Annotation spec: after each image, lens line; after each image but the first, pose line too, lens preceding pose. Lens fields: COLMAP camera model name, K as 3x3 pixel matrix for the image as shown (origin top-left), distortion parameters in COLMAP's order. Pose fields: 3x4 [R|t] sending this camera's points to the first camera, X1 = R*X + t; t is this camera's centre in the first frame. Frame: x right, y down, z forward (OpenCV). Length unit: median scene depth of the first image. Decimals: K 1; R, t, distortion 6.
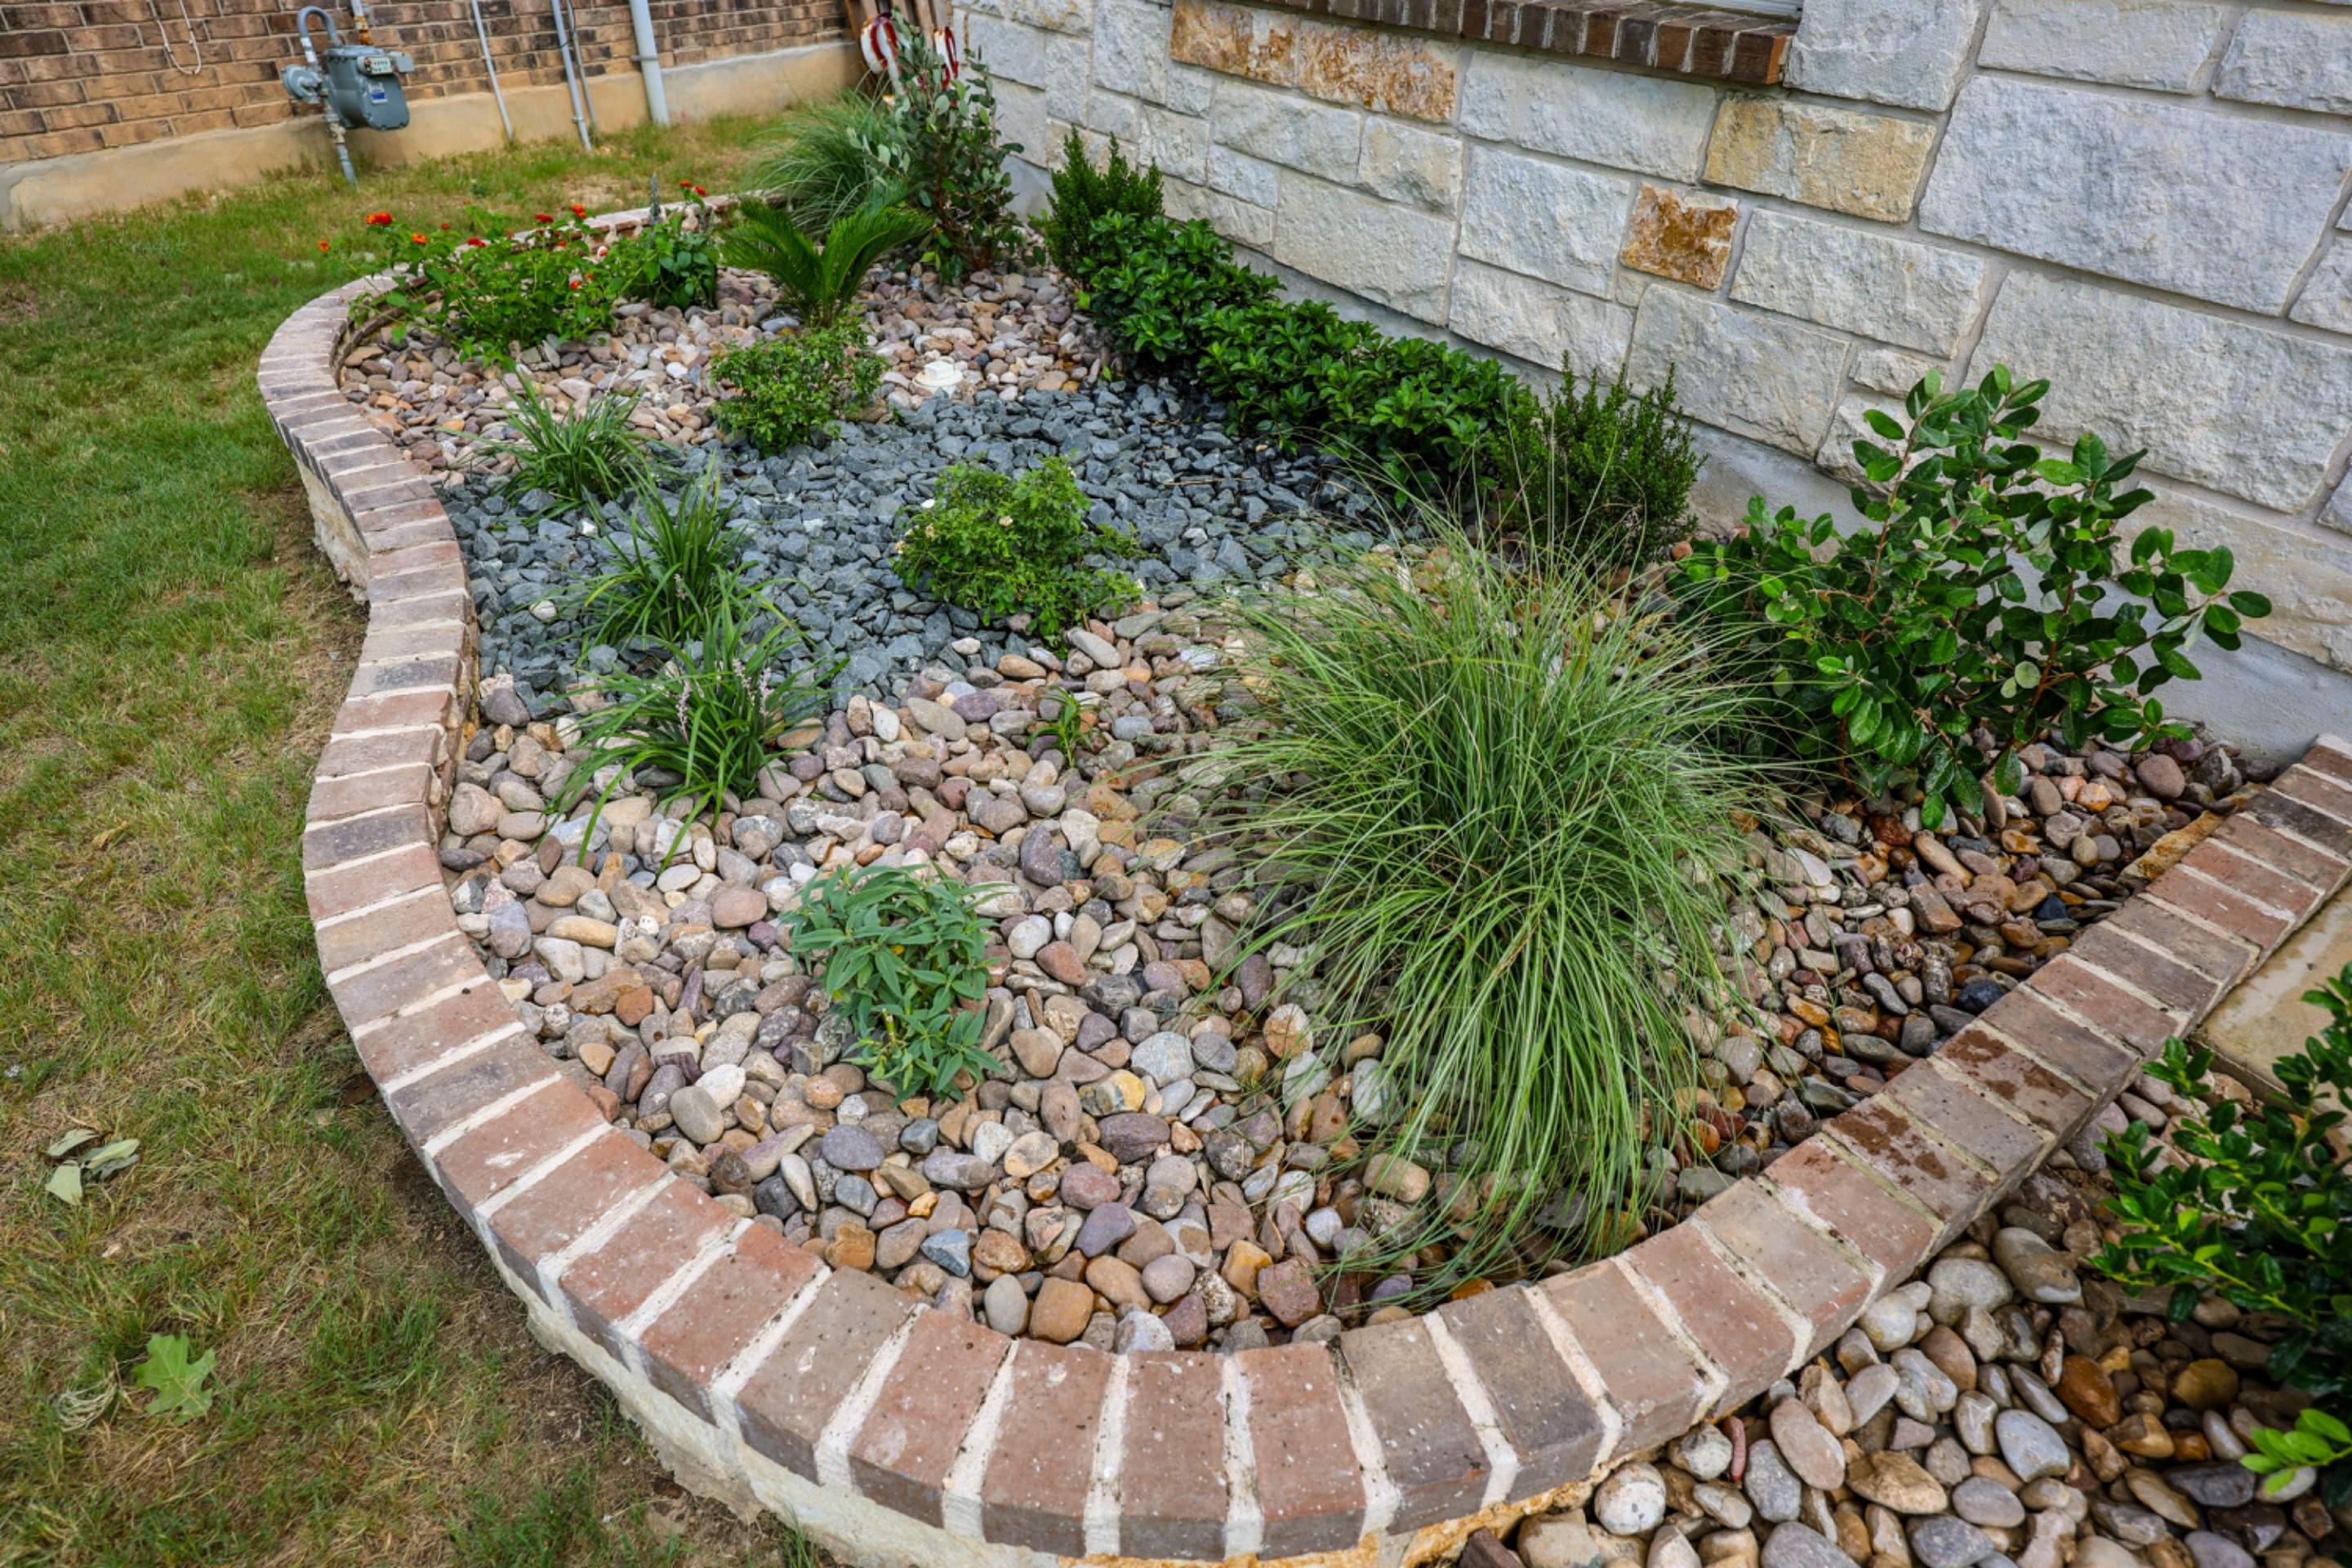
lens RADIAL K [[1325.6, 0, 1176.0], [0, 1325.6, 784.0], [0, 0, 1]] dist [0.001950, -0.000773]
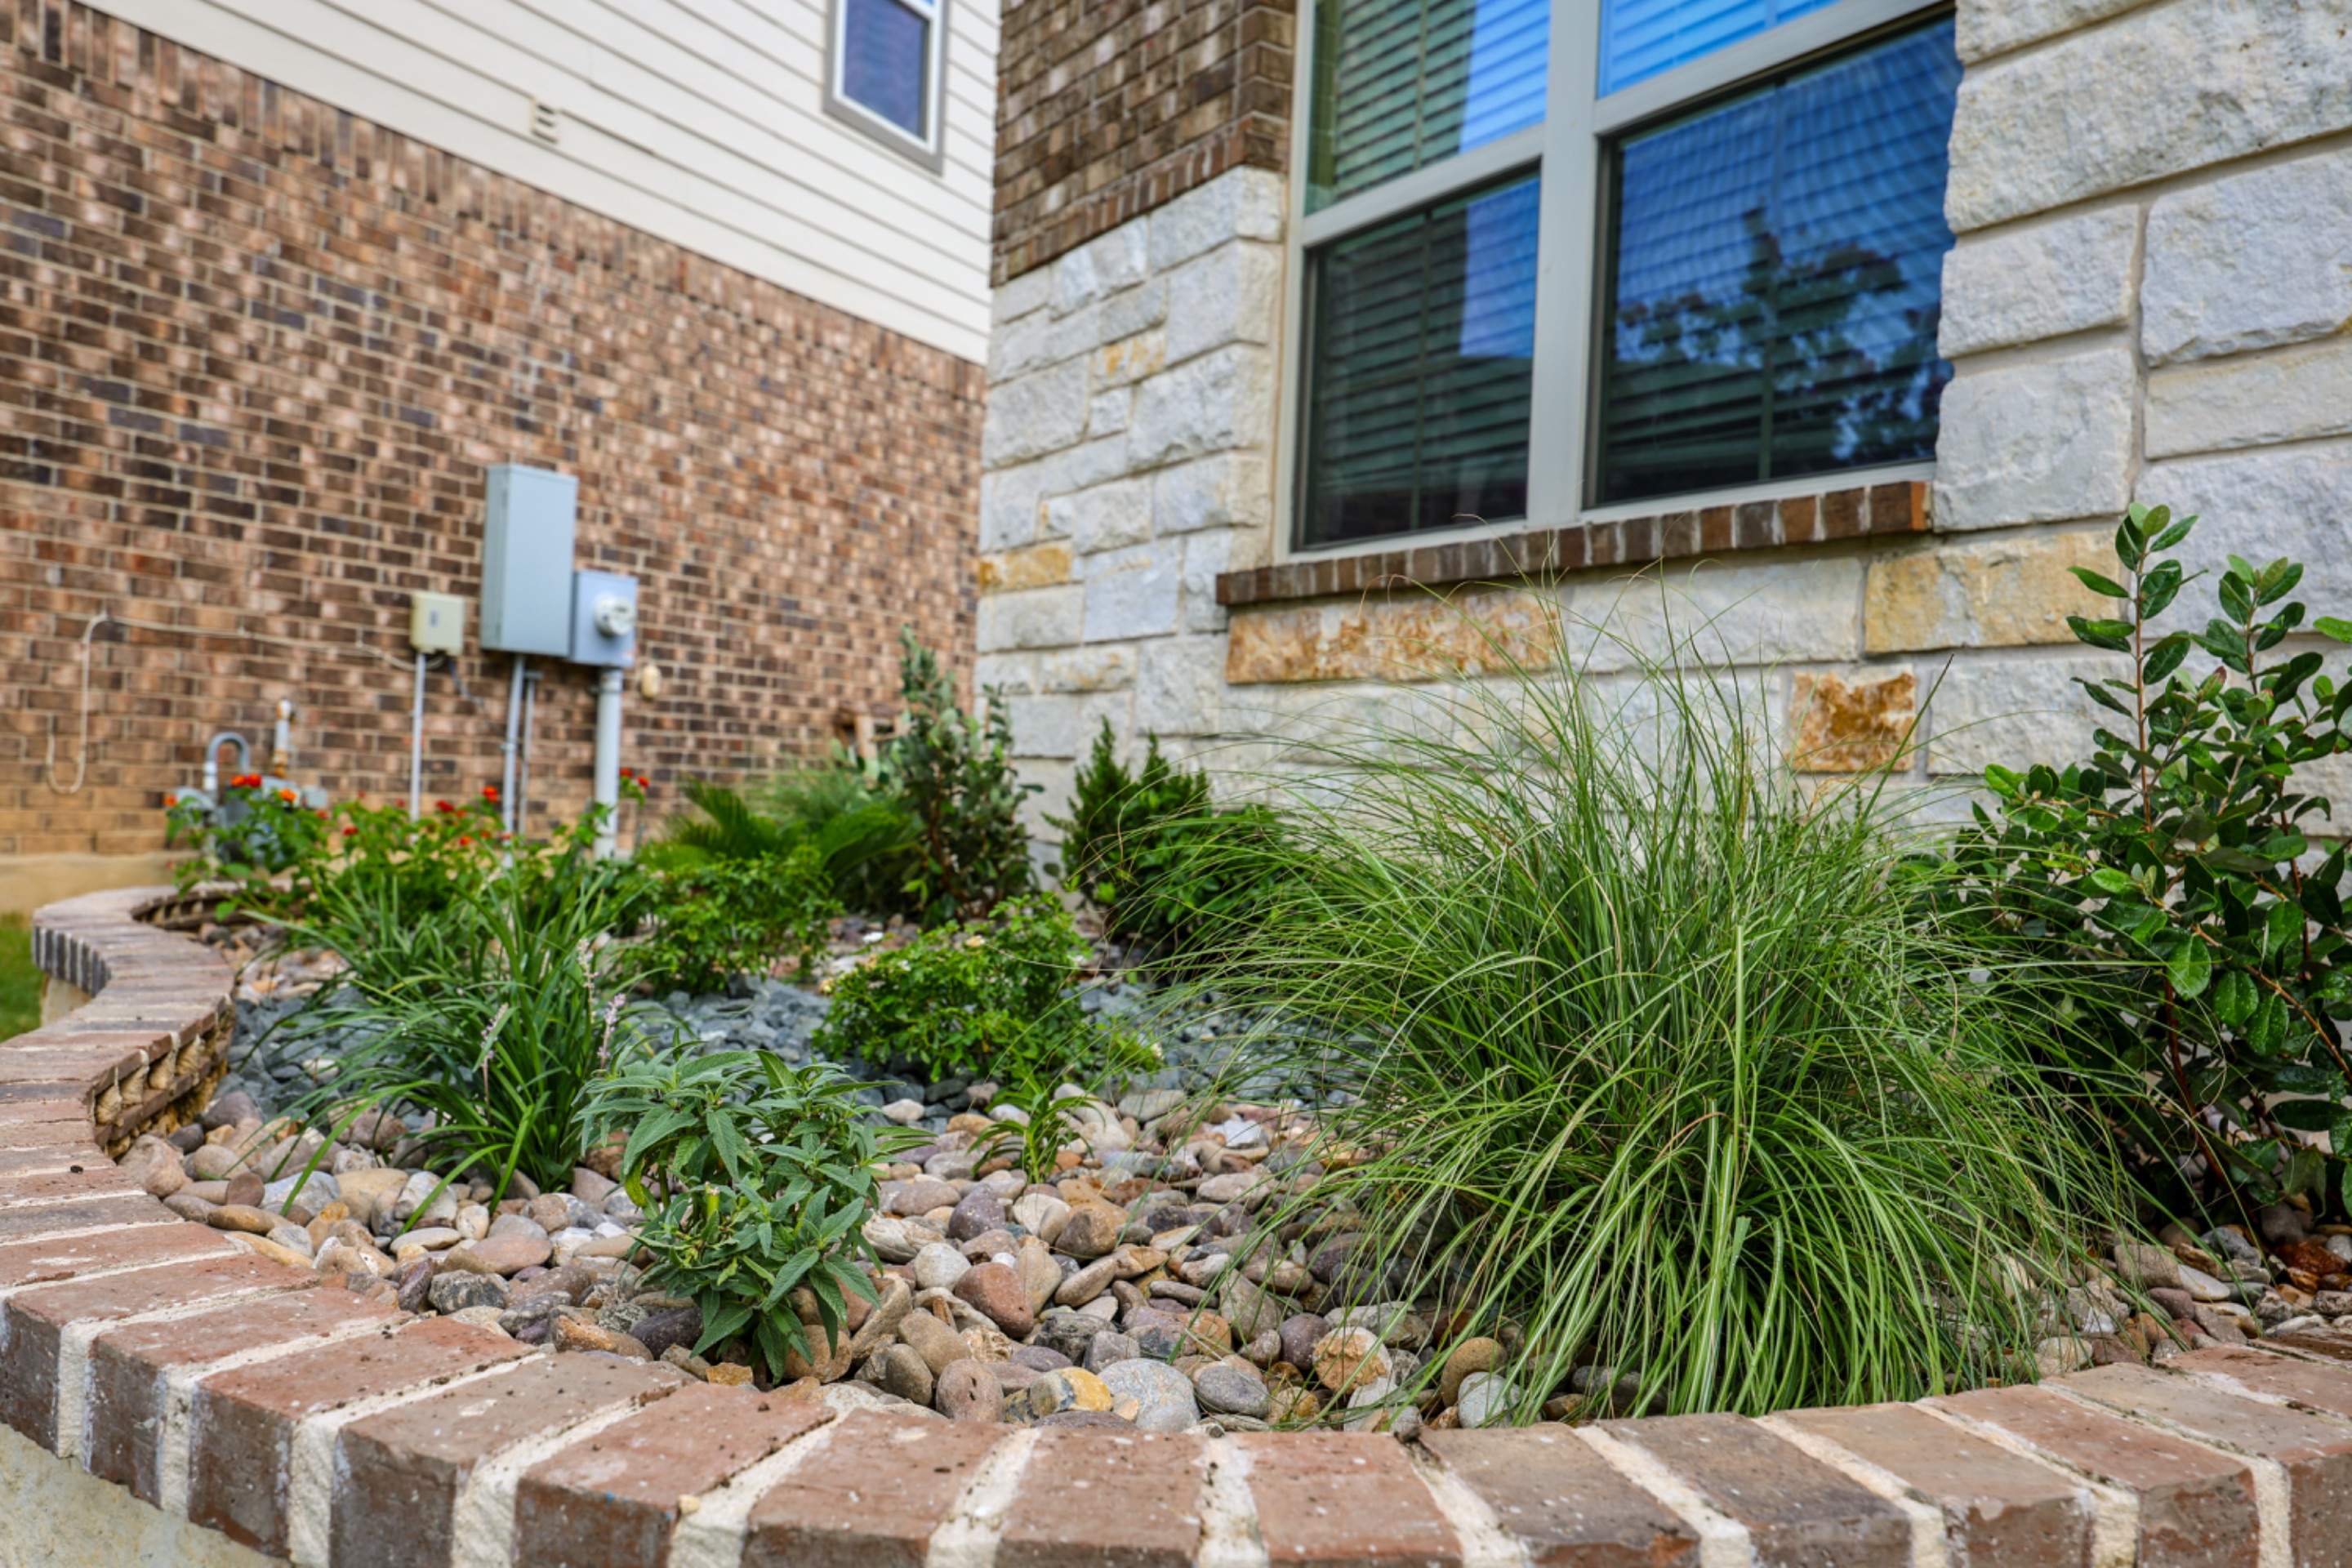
lens RADIAL K [[1907.6, 0, 1176.0], [0, 1907.6, 784.0], [0, 0, 1]] dist [-0.002020, 0.007738]
pose [[0.999059, 0.008395, -0.042559, 0.021595], [-0.031605, 0.812878, -0.581576, 0.271978], [0.029713, 0.582374, 0.812378, 0.072707]]
